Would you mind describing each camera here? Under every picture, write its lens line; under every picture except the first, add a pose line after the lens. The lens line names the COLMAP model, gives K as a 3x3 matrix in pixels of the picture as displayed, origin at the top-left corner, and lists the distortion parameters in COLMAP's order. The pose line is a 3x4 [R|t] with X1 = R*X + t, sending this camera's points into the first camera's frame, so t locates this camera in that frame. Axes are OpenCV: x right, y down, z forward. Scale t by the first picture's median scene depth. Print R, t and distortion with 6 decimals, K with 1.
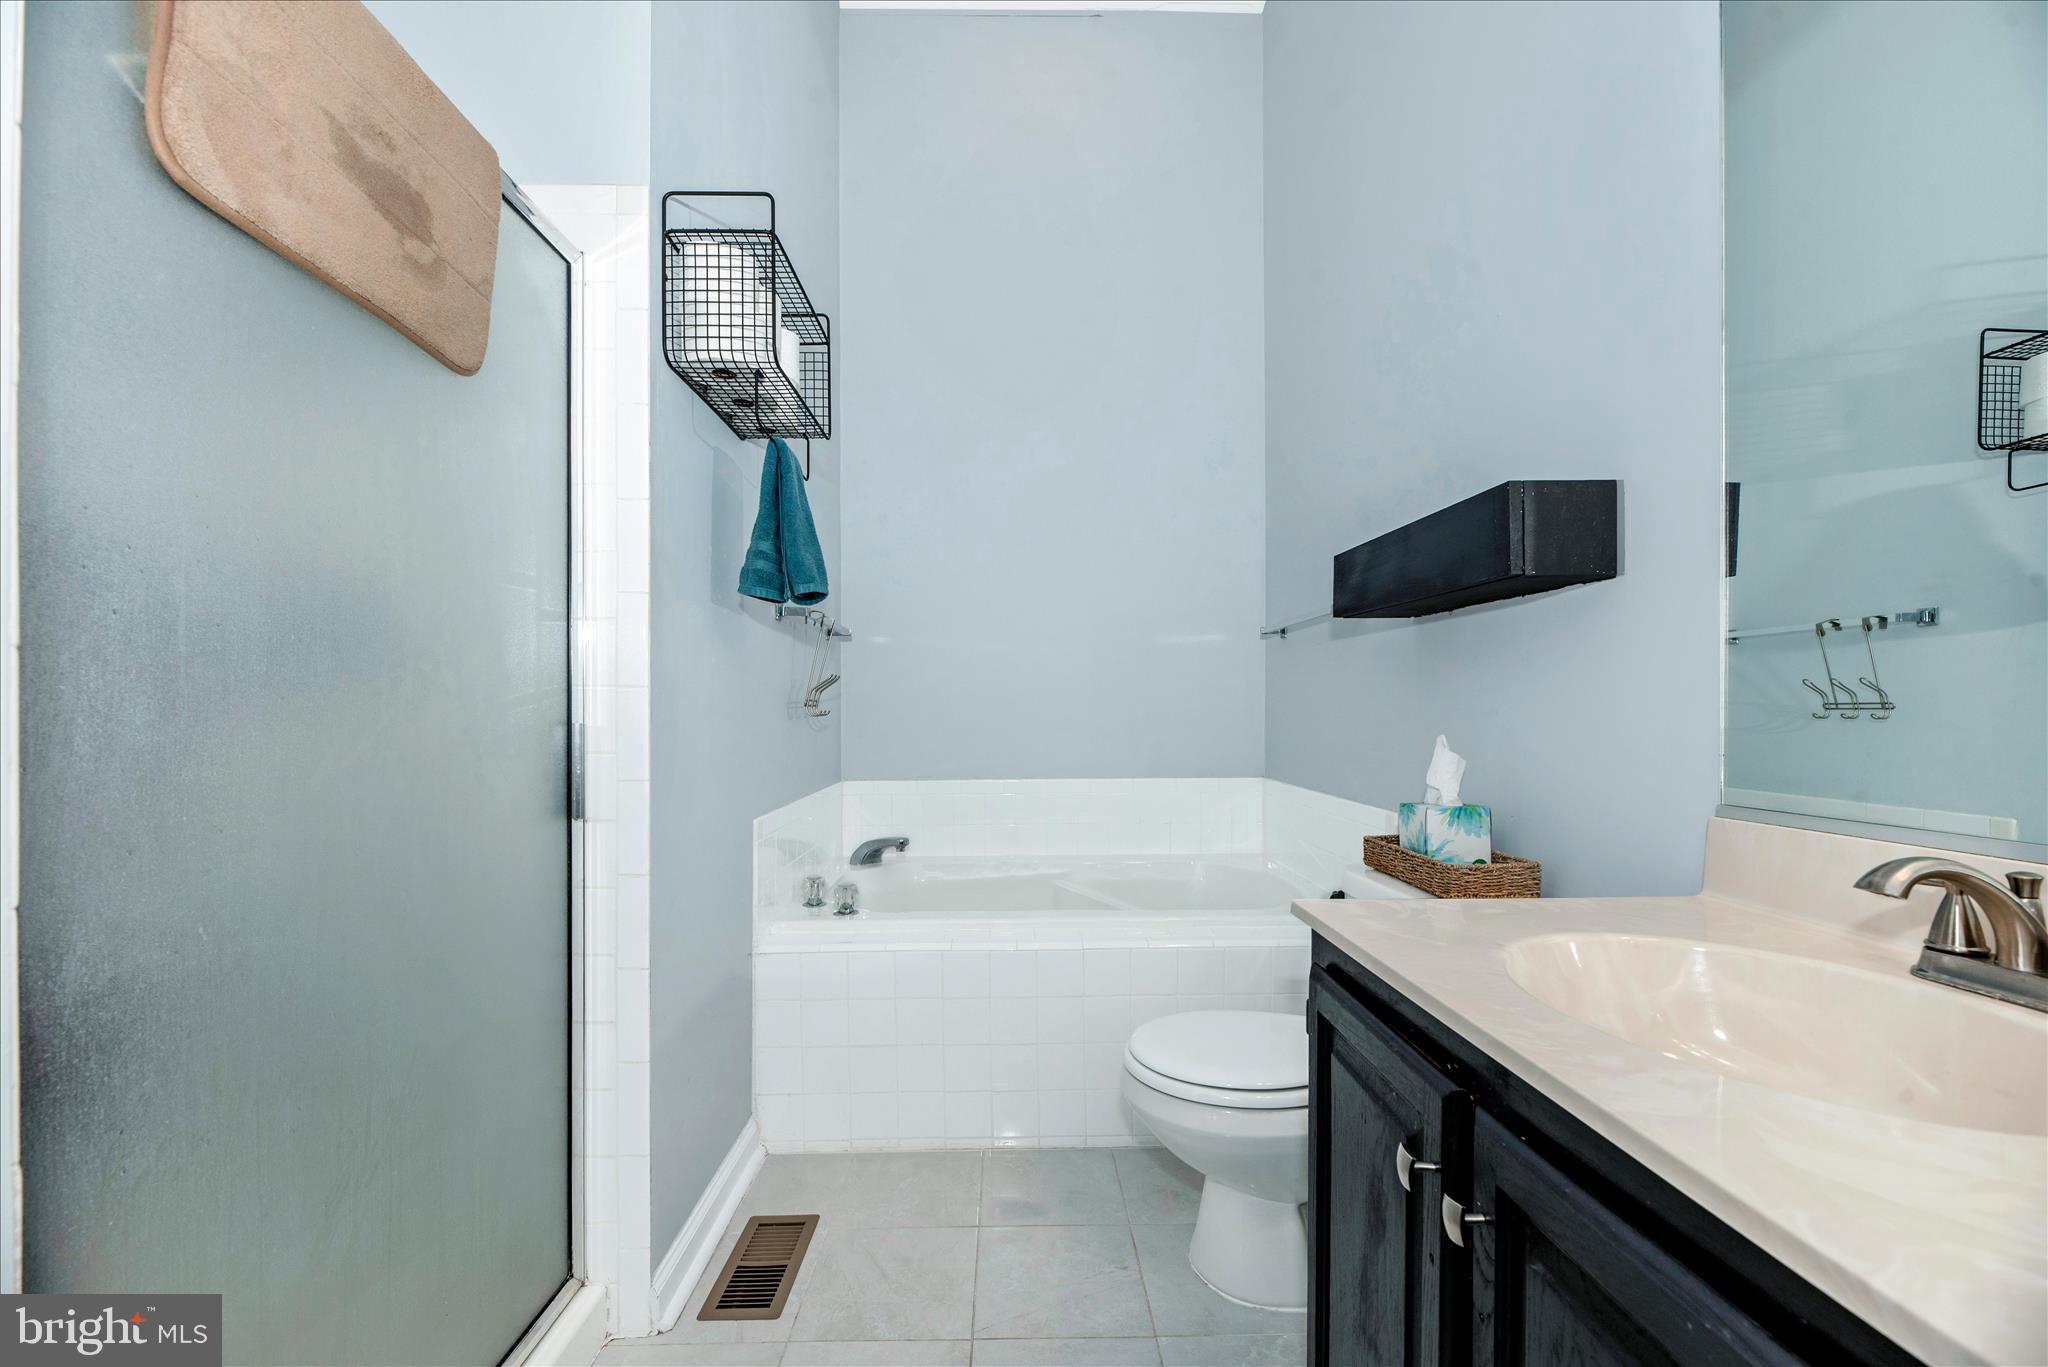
lens RADIAL K [[841.7, 0, 1025.9], [0, 841.7, 711.9], [0, 0, 1]] dist [-0.001614, -0.000553]
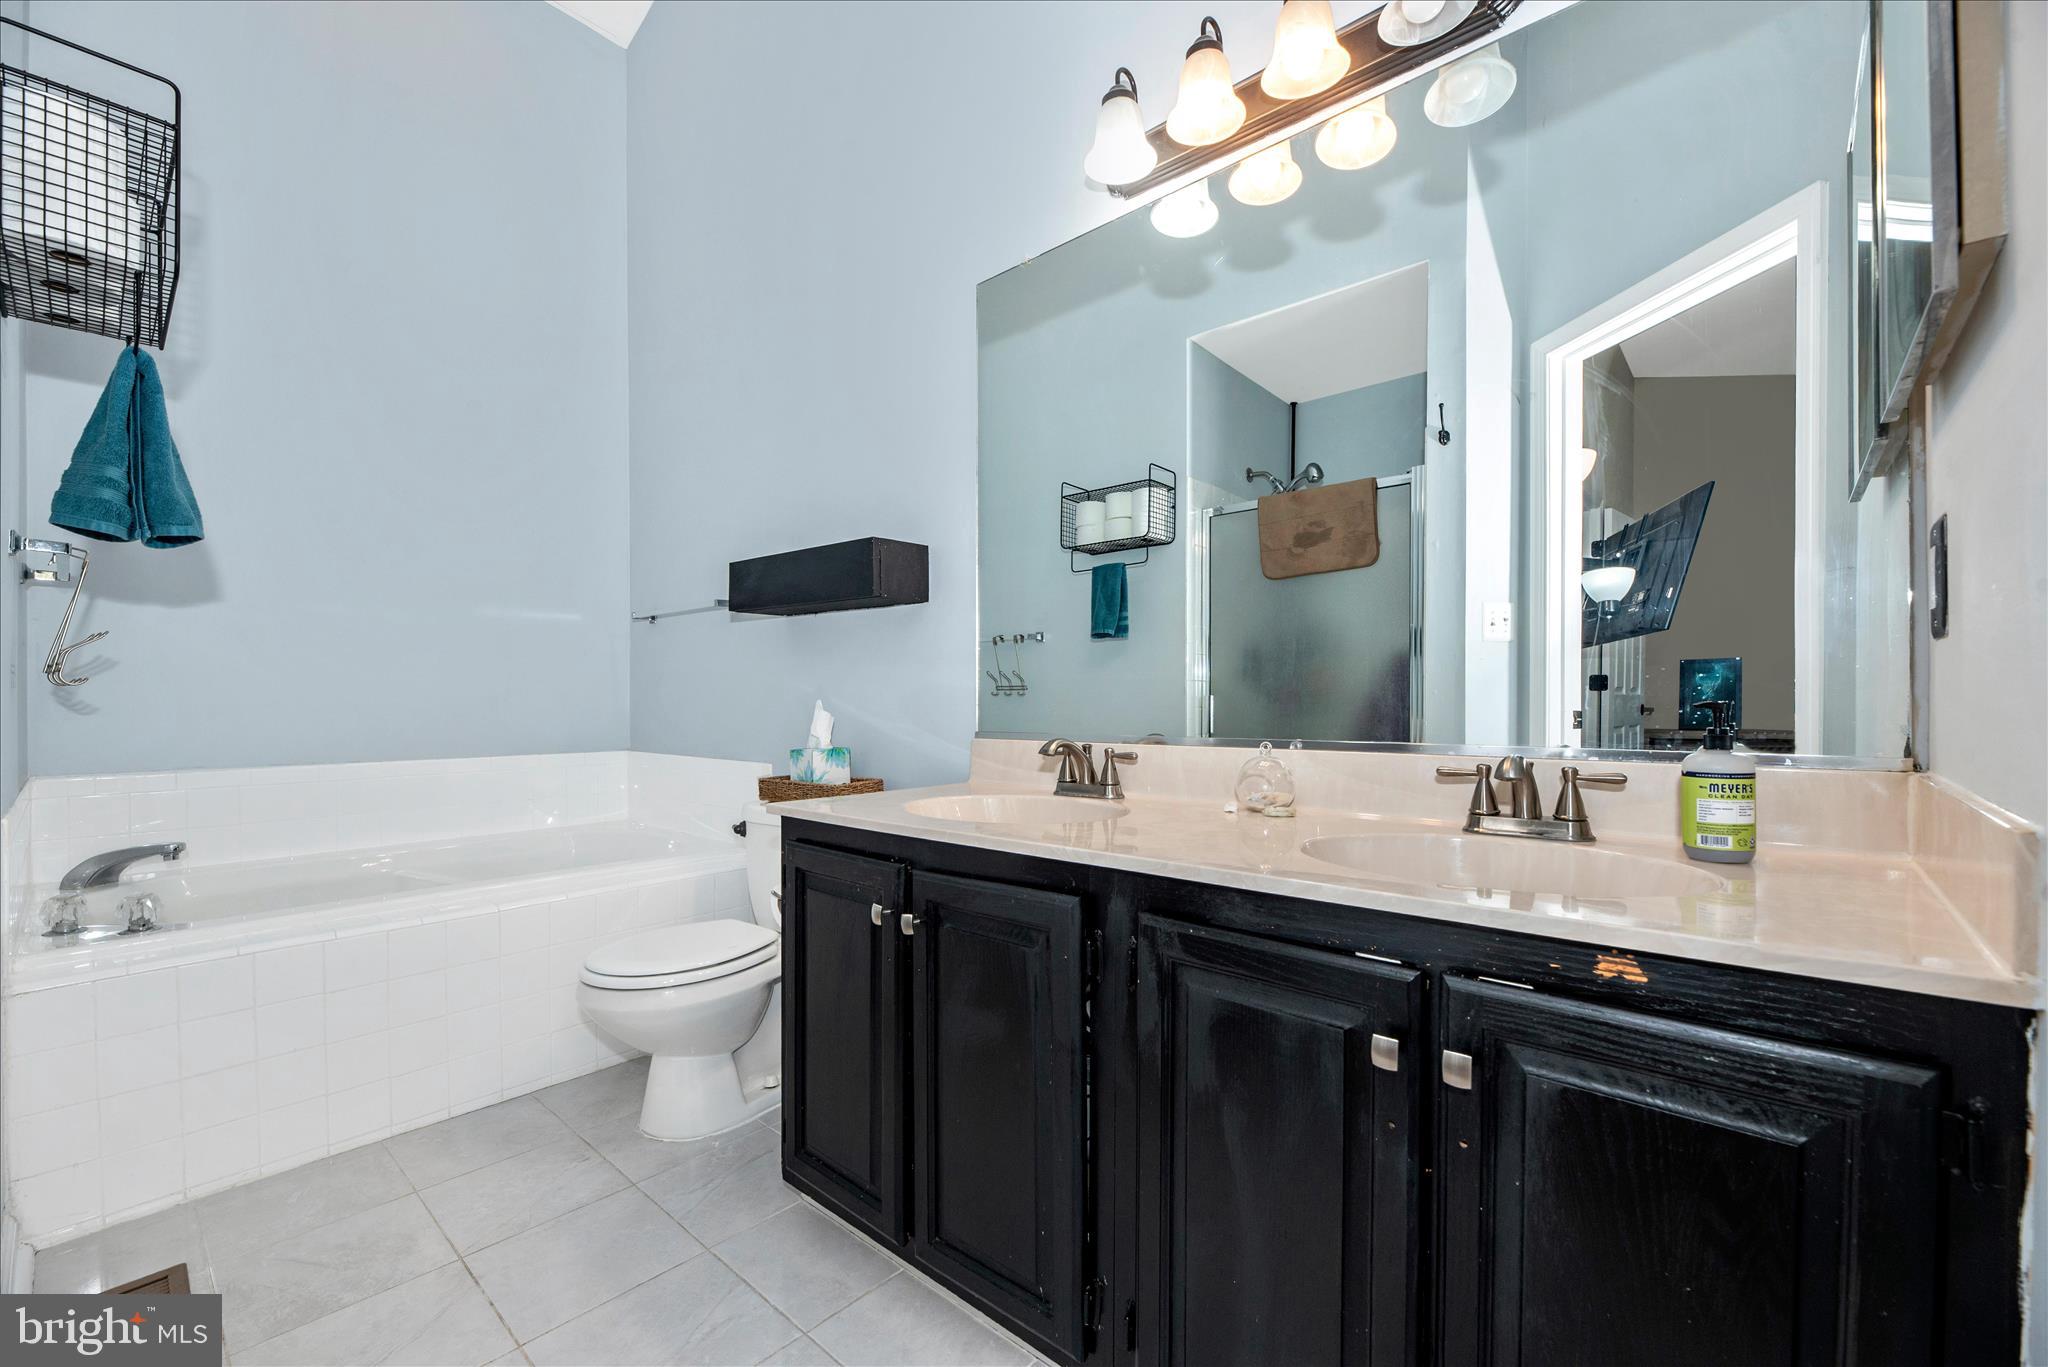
lens RADIAL K [[841.7, 0, 1025.9], [0, 841.7, 711.9], [0, 0, 1]] dist [-0.001614, -0.000553]
pose [[0.680918, -0.009950, 0.732292, -0.307140], [0.003131, 0.999938, 0.010675, 0.032992], [-0.732353, -0.004977, 0.680907, -0.227294]]
